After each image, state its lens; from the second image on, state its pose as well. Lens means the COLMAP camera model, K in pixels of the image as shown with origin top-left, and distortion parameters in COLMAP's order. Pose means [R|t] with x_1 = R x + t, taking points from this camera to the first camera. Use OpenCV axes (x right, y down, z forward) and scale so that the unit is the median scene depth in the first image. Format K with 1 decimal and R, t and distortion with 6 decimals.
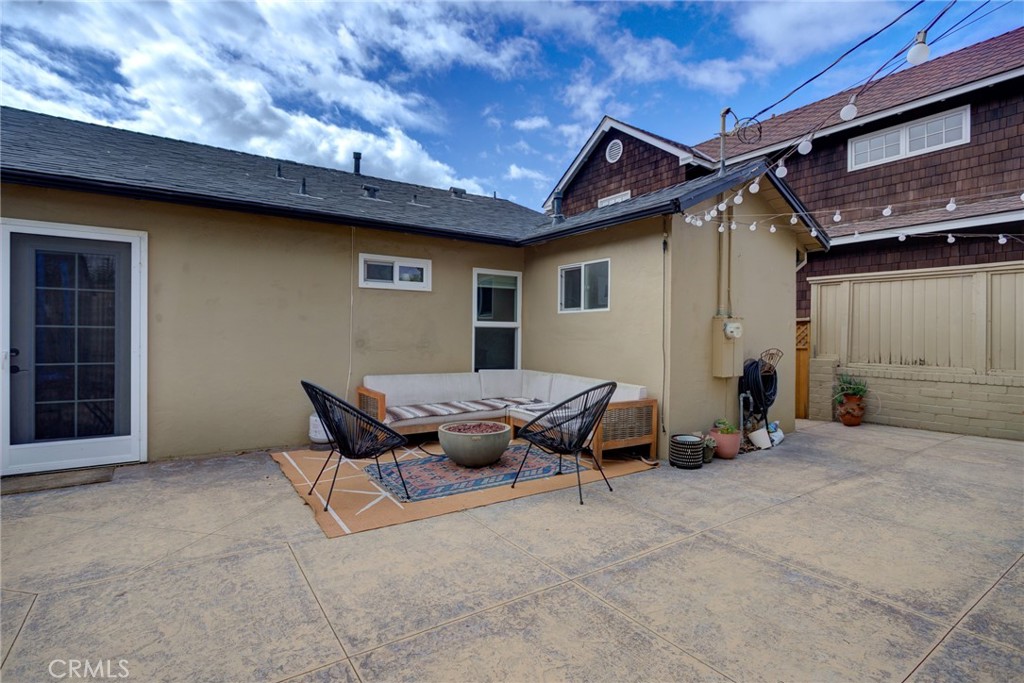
lens RADIAL K [[503.5, 0, 512.0], [0, 503.5, 339.8], [0, 0, 1]] dist [-0.019146, 0.007699]
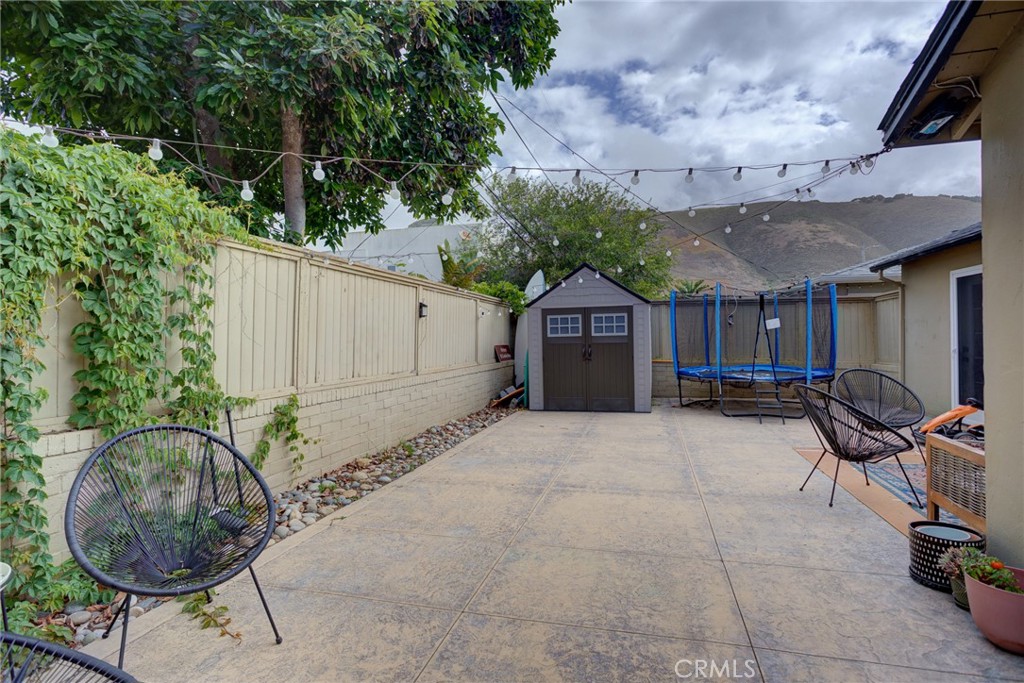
lens RADIAL K [[503.5, 0, 512.5], [0, 503.5, 341.5], [0, 0, 1]] dist [-0.019146, 0.007699]
pose [[-0.762530, 0.003559, -0.646944, 1.334797], [-0.000500, 0.999981, 0.006091, -0.011476], [0.646953, 0.004968, -0.762514, 1.416444]]
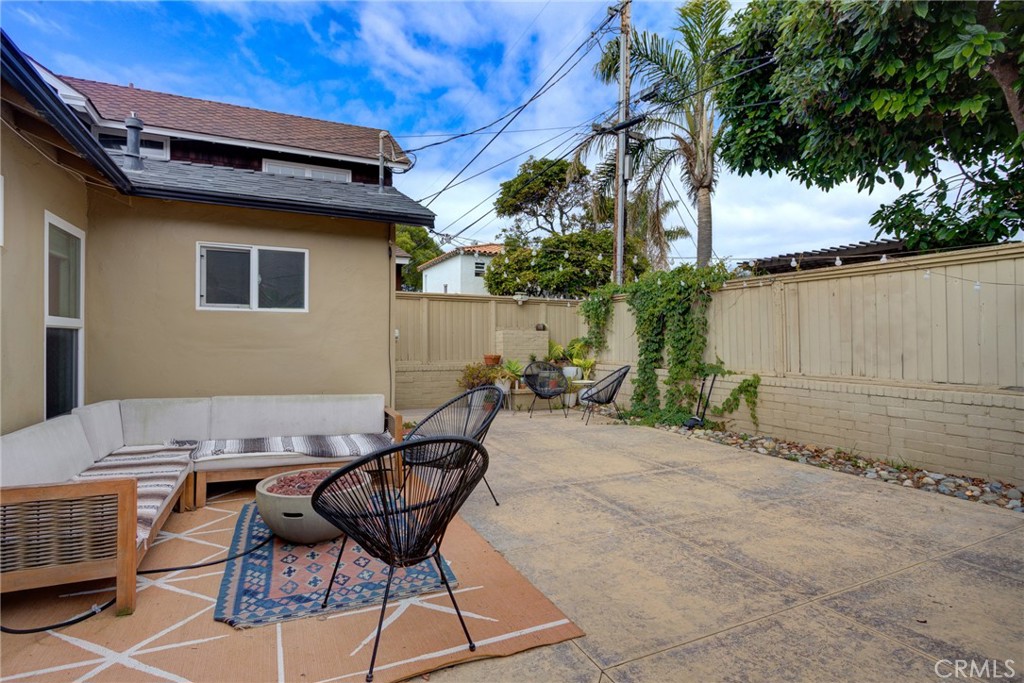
lens RADIAL K [[503.5, 0, 512.6], [0, 503.5, 340.7], [0, 0, 1]] dist [-0.019146, 0.007699]
pose [[0.146826, -0.008347, 0.989127, -0.872097], [0.007255, 0.999947, 0.007362, -0.020726], [-0.989136, 0.006095, 0.146878, 0.806003]]
